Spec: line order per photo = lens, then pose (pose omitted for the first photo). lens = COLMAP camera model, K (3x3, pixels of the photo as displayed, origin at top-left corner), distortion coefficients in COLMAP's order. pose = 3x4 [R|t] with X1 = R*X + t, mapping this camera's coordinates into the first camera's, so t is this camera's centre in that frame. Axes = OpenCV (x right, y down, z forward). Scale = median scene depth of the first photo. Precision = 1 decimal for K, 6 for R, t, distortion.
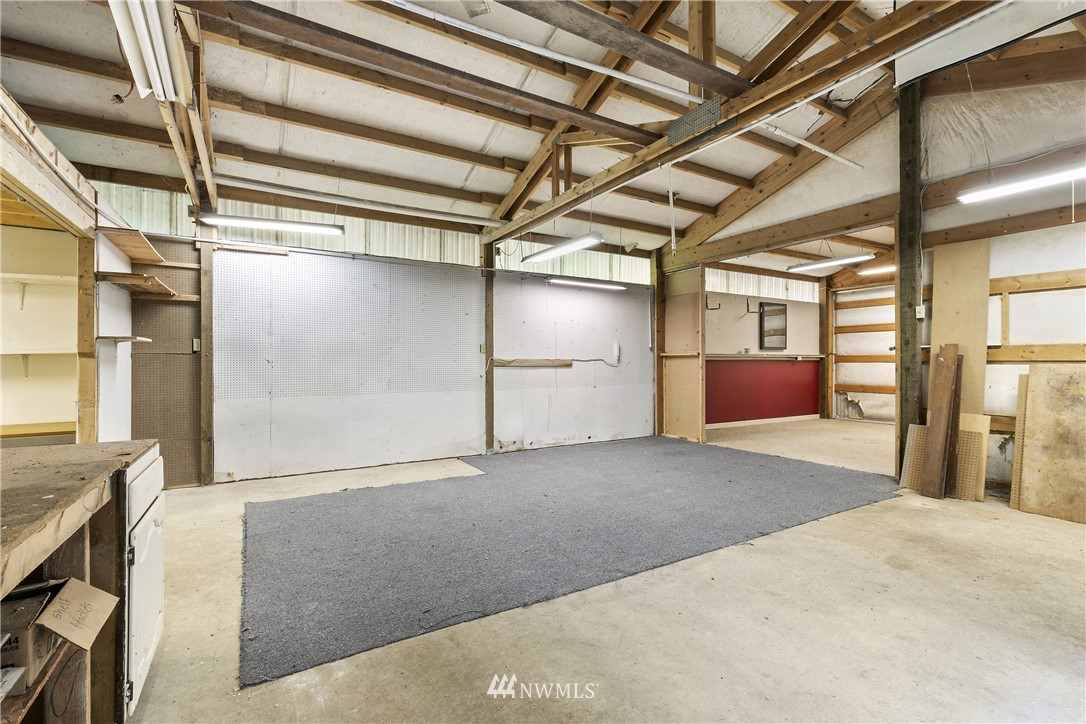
lens RADIAL K [[483.7, 0, 547.9], [0, 483.7, 364.2], [0, 0, 1]] dist [0.003378, 0.000067]
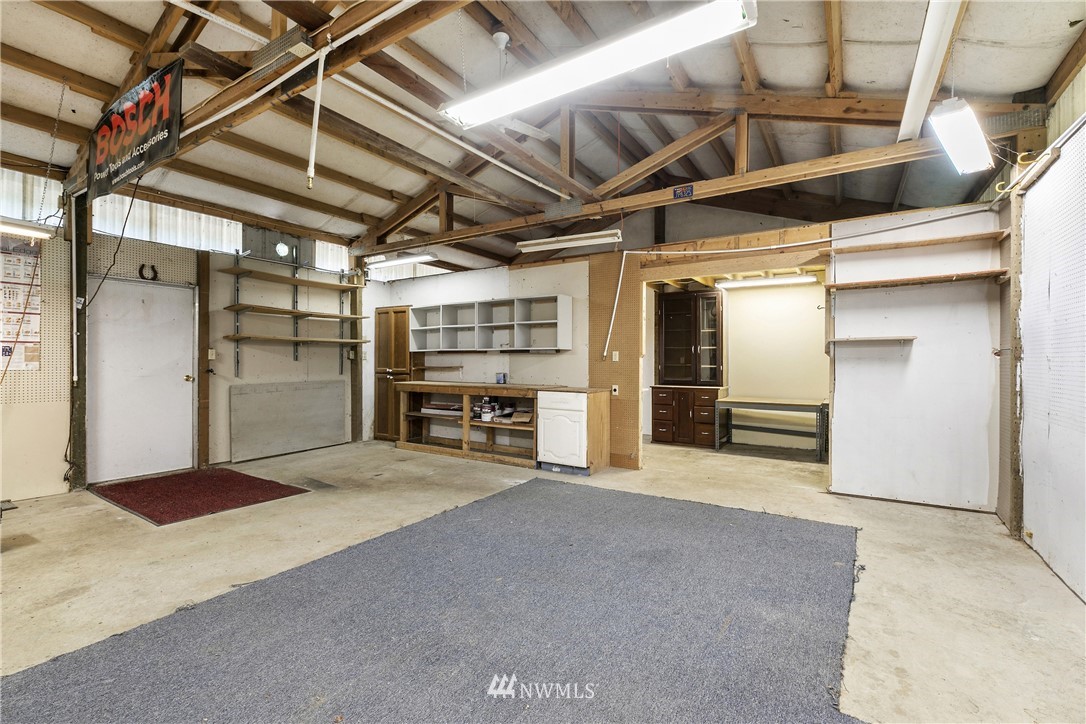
lens RADIAL K [[483.7, 0, 542.3], [0, 483.7, 362.5], [0, 0, 1]] dist [0.003378, 0.000067]
pose [[-0.899941, 0.002710, -0.436004, 0.366847], [-0.001016, 0.999965, 0.008313, -0.012201], [0.436011, 0.007924, -0.899906, 2.334414]]
